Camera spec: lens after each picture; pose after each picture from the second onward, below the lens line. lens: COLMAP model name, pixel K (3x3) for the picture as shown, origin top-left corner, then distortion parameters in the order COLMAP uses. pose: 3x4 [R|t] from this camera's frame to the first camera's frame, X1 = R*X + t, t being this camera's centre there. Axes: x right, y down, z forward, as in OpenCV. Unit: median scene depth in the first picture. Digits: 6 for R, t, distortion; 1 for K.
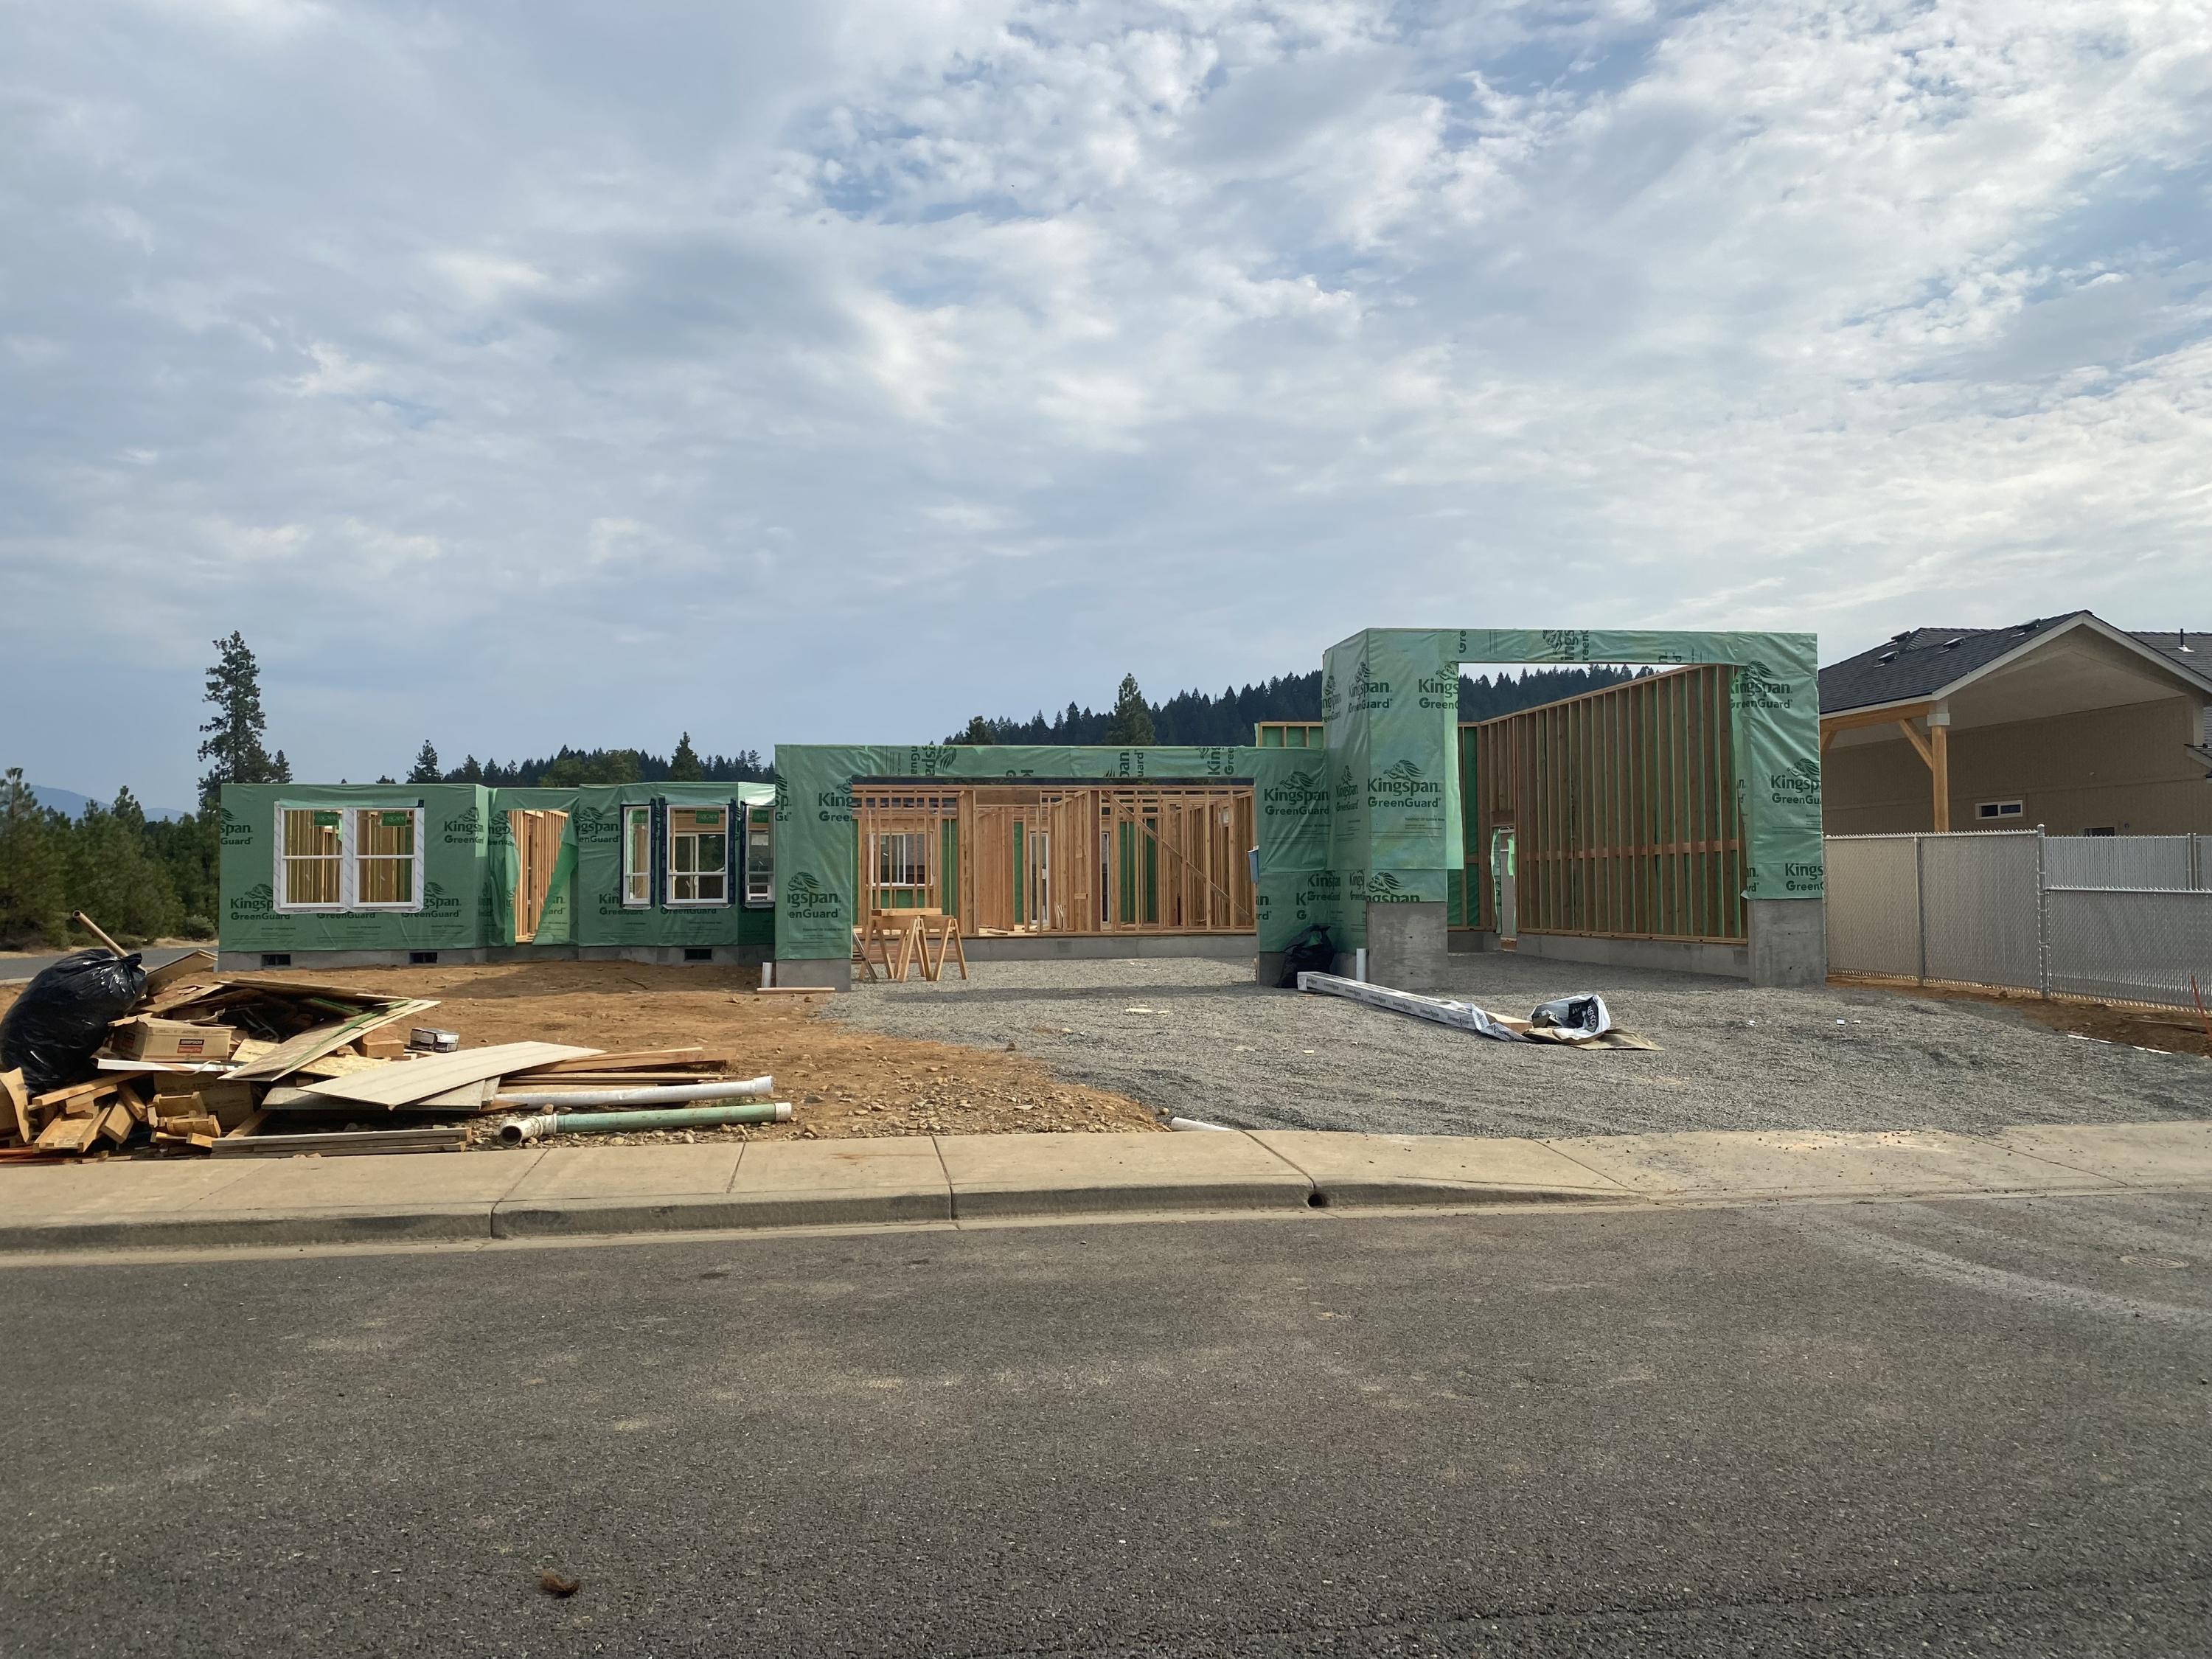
lens RADIAL K [[1662.1, 0, 1108.3], [0, 1662.1, 835.7], [0, 0, 1]] dist [0.121572, -0.236906]
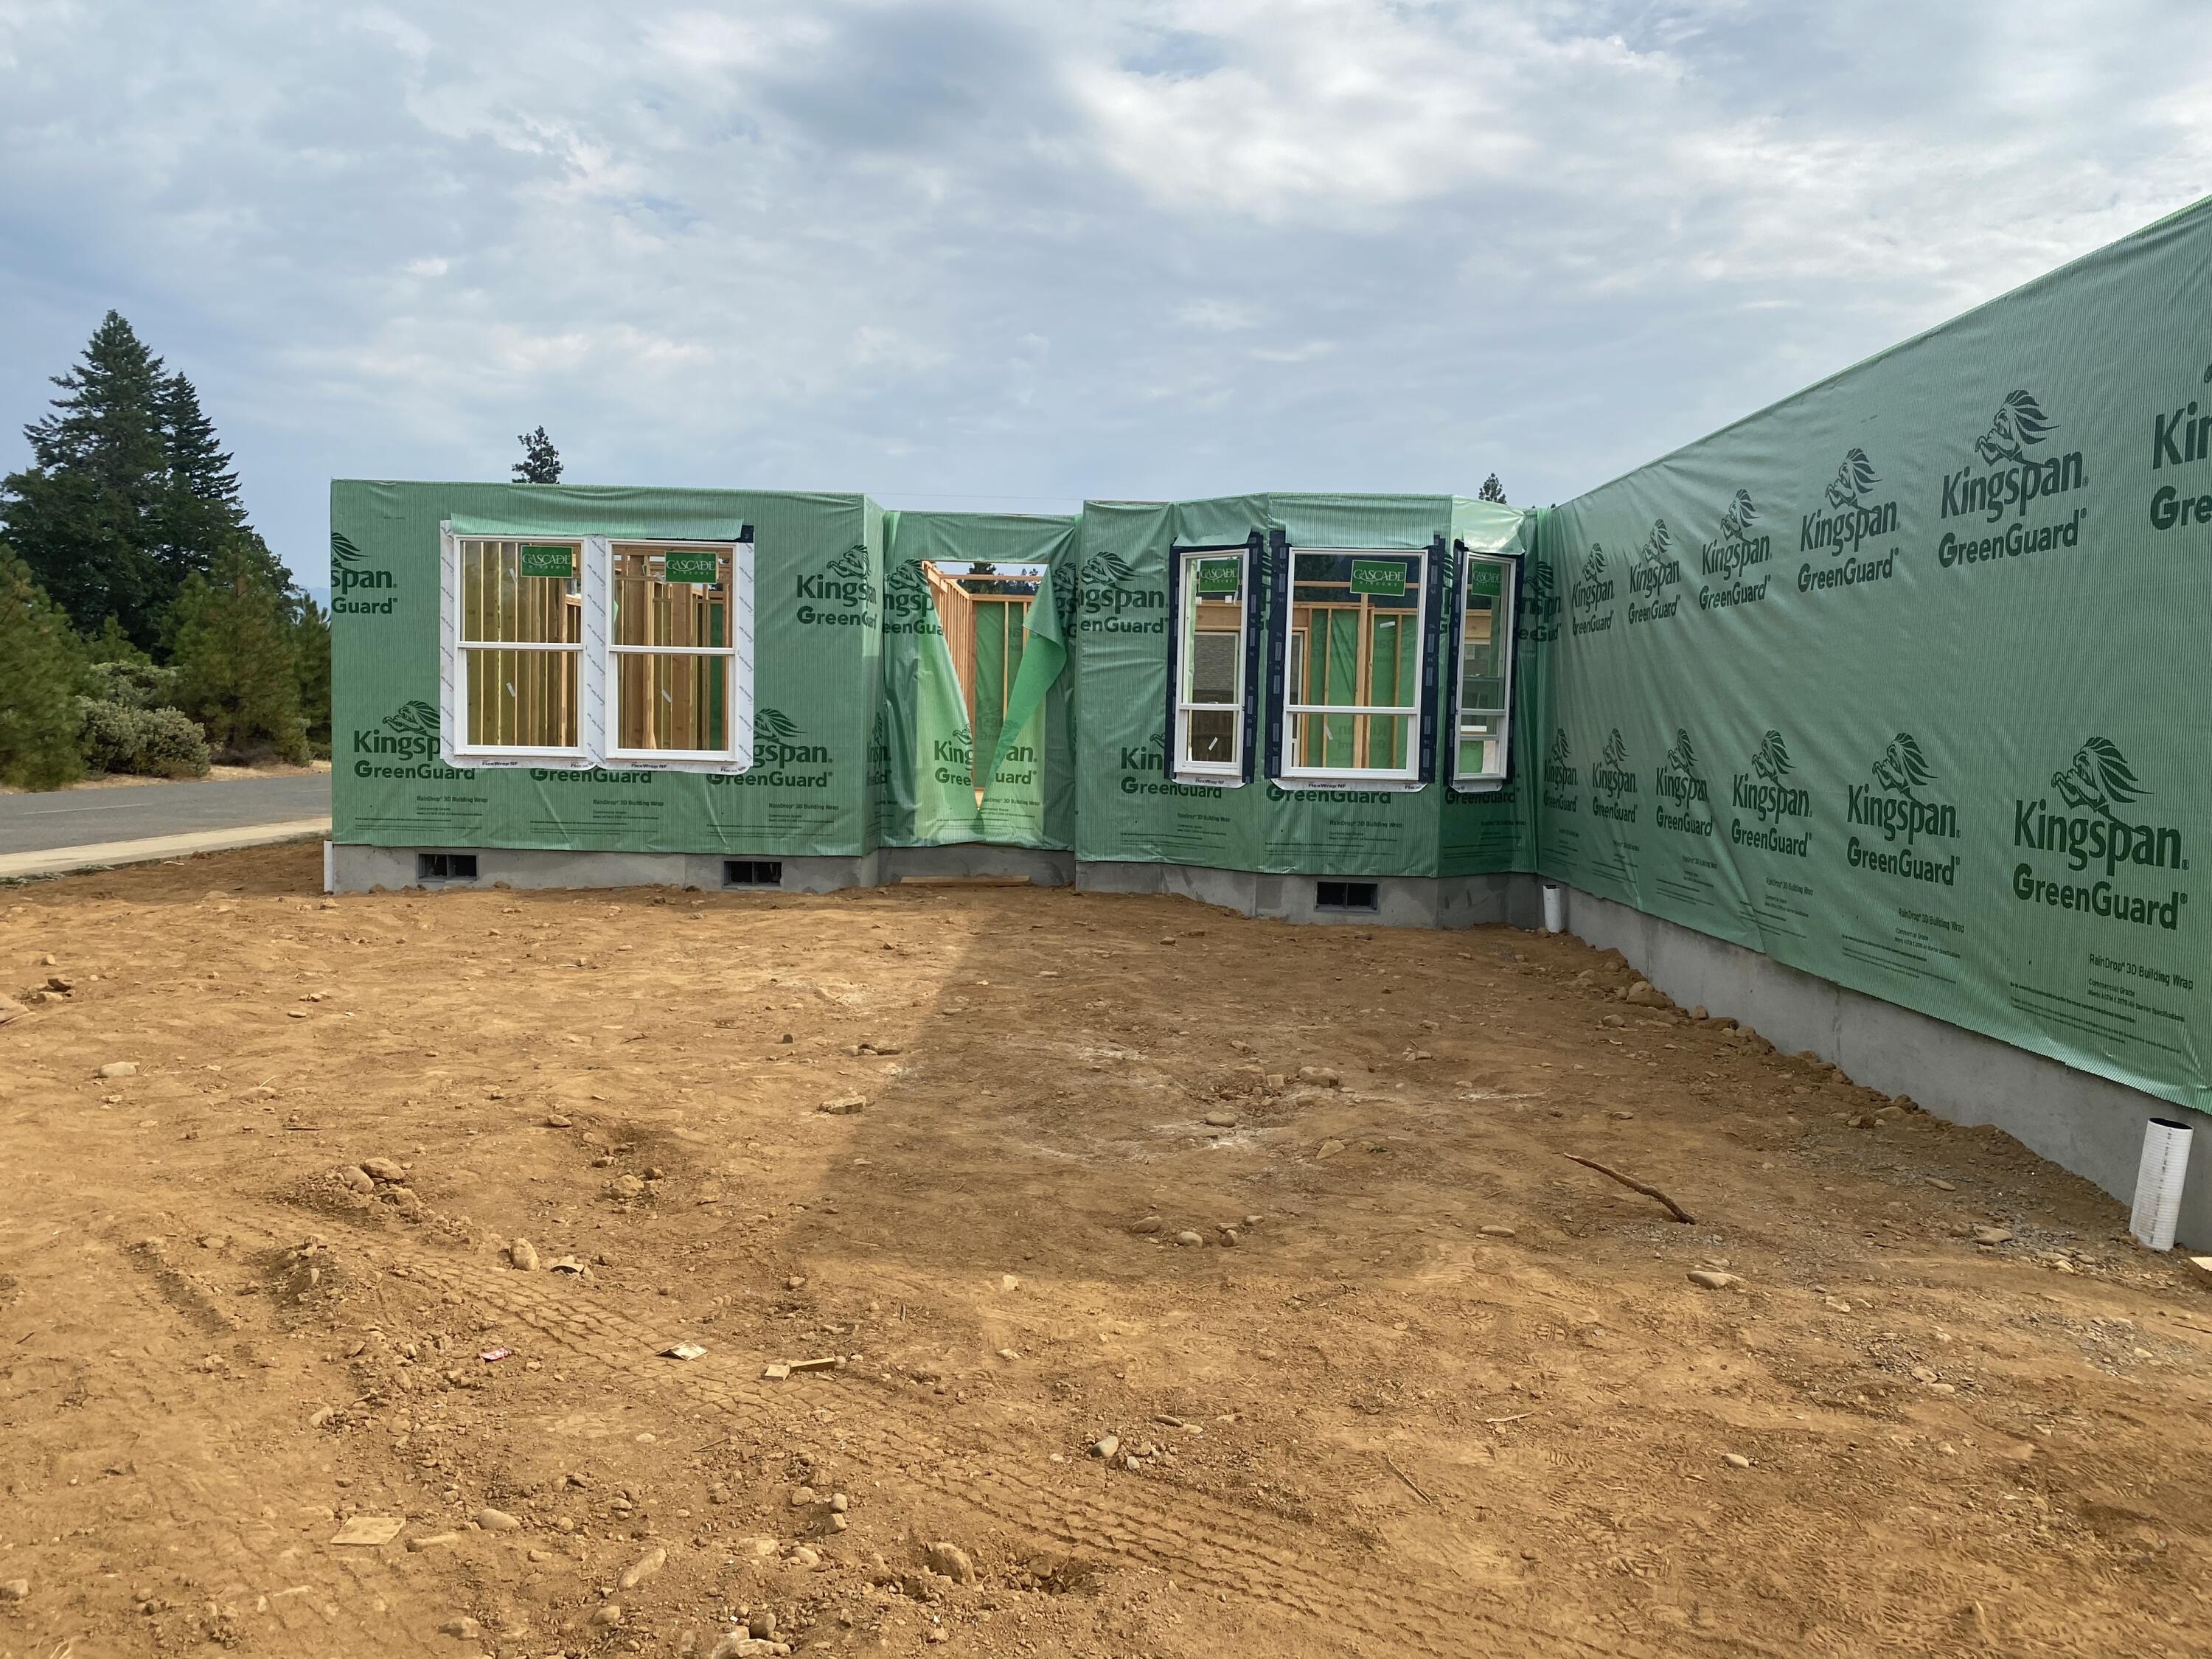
lens RADIAL K [[1679.8, 0, 1095.1], [0, 1679.8, 818.0], [0, 0, 1]] dist [0.073316, -0.068629]
pose [[0.985613, 0.042974, -0.163461, -0.299470], [-0.027612, 0.995083, 0.095113, 0.013726], [0.166744, -0.089231, 0.981954, 0.707916]]
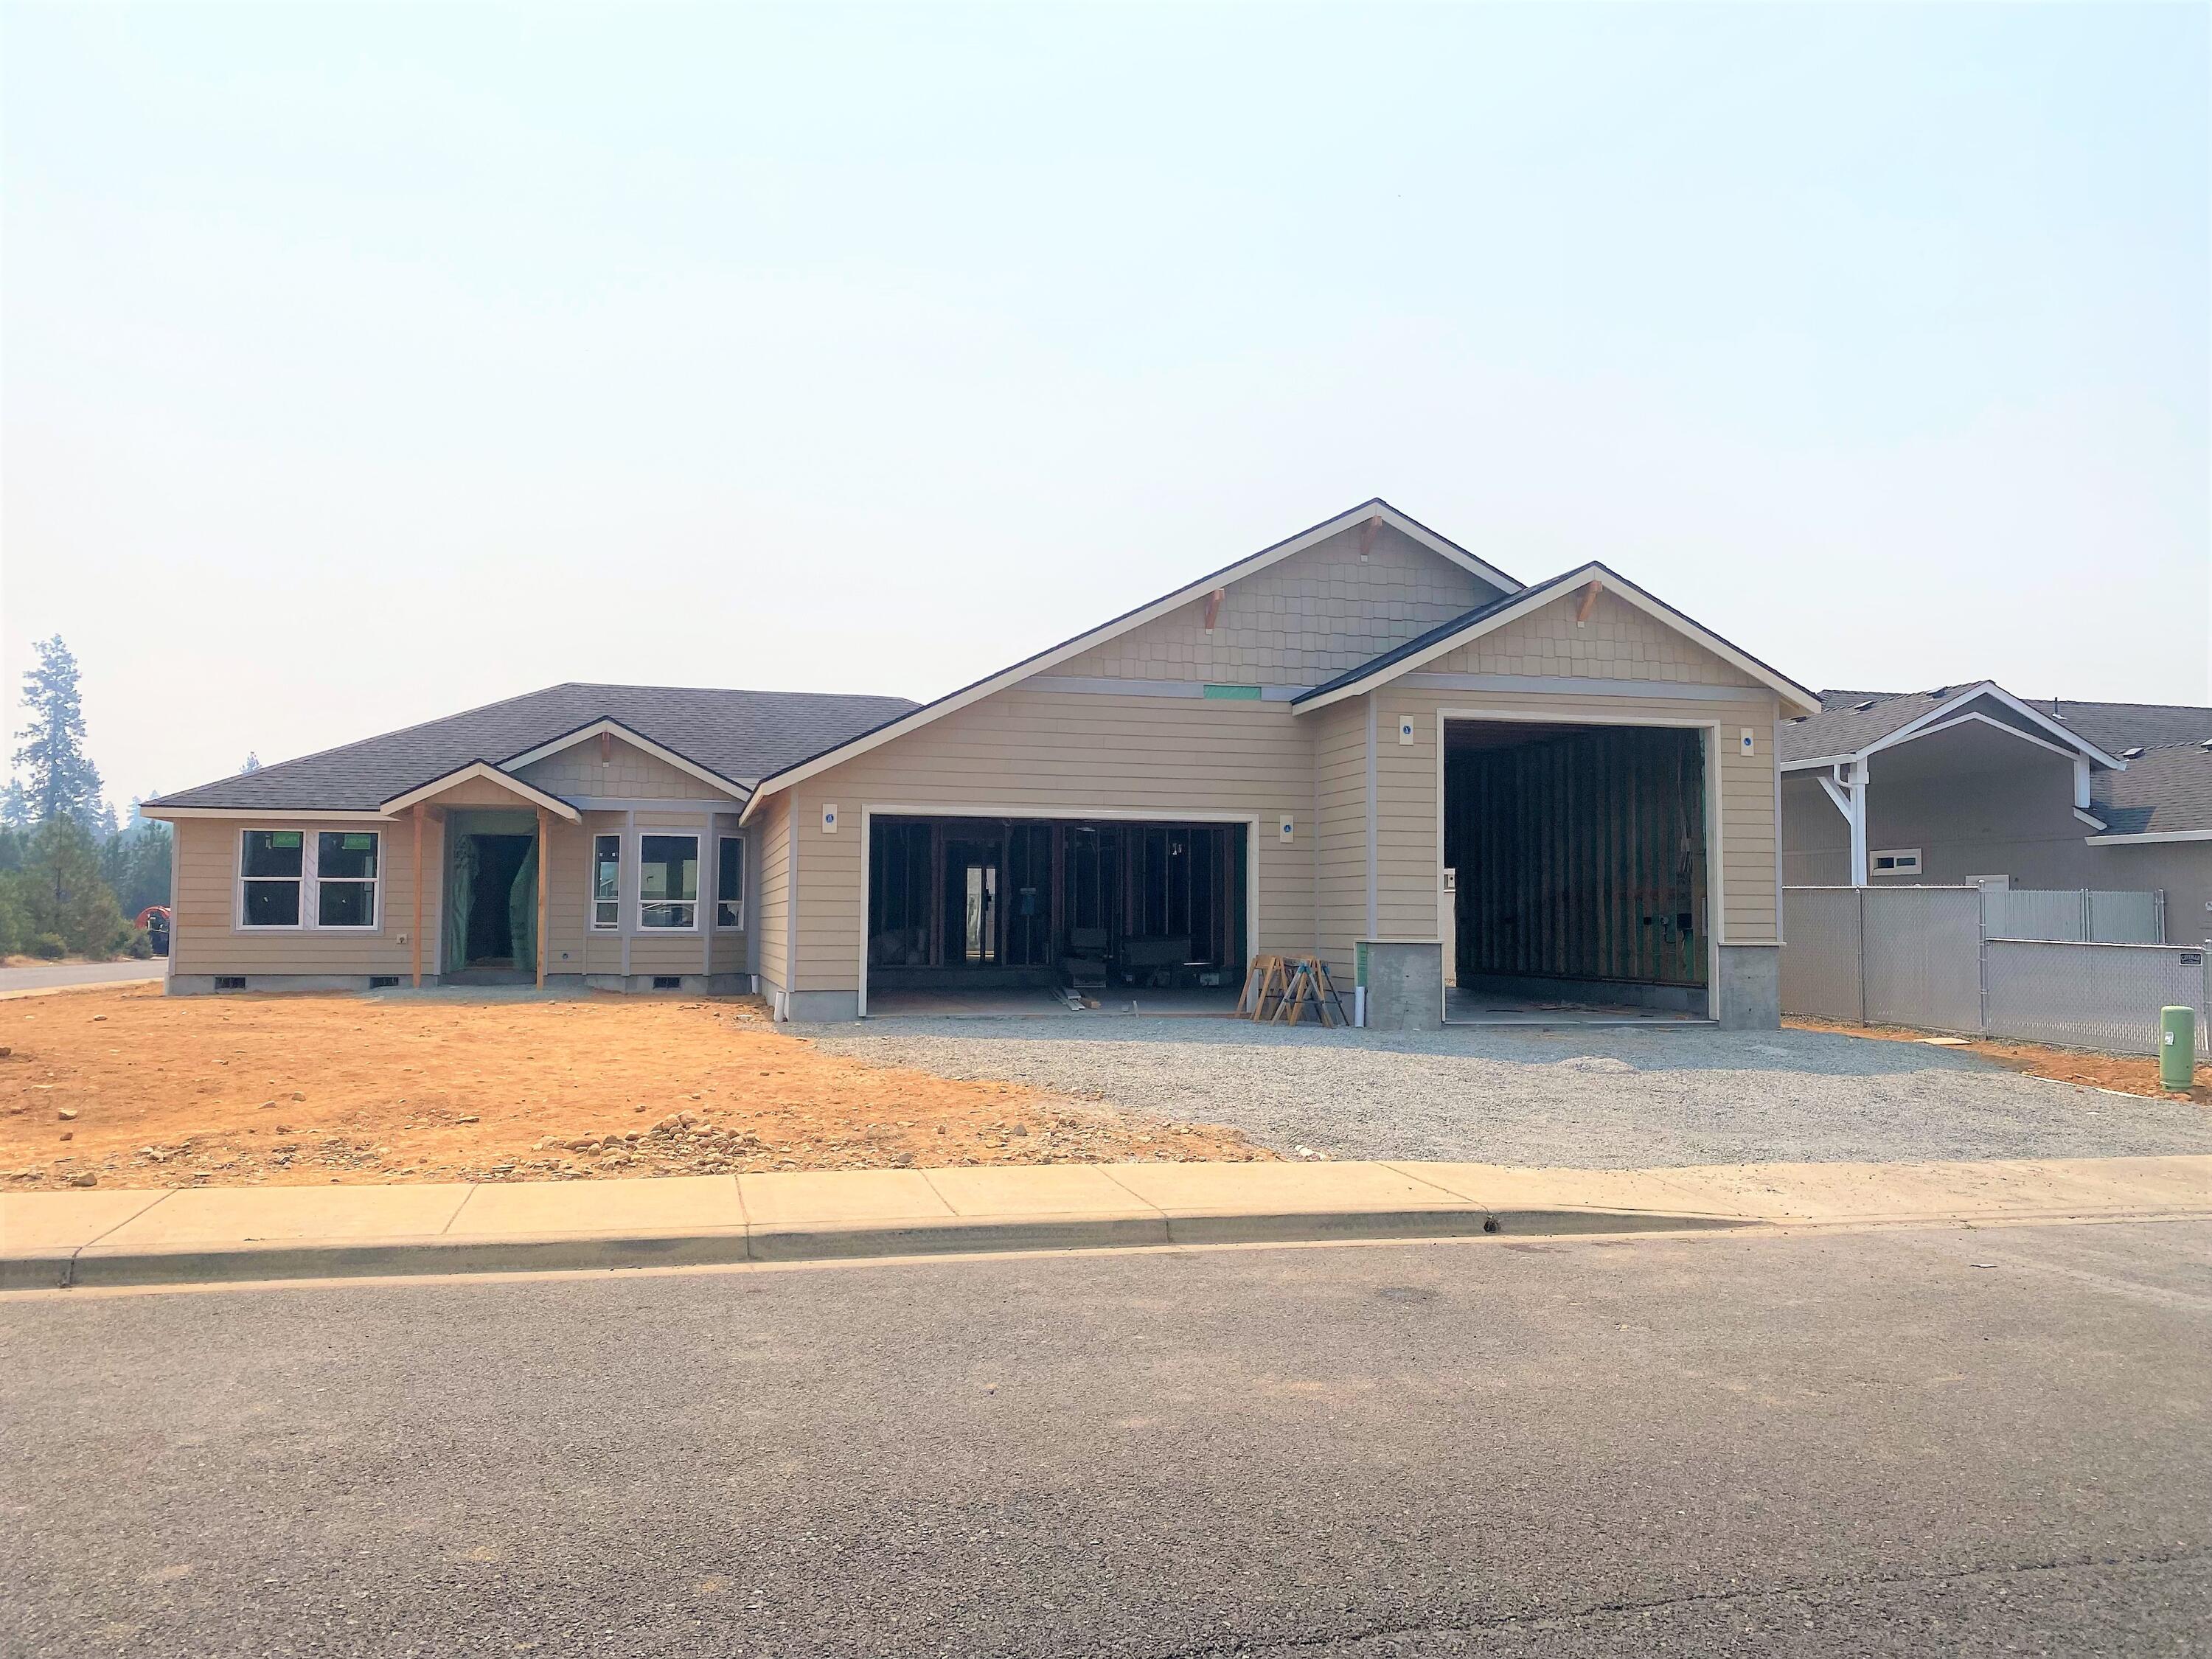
lens RADIAL K [[1666.2, 0, 1100.0], [0, 1666.2, 827.4], [0, 0, 1]] dist [0.081940, -0.116722]
pose [[0.996071, 0.020896, 0.086052, -0.094969], [-0.018943, 0.999546, -0.023450, -0.003871], [-0.086503, 0.021728, 0.996015, -0.026416]]
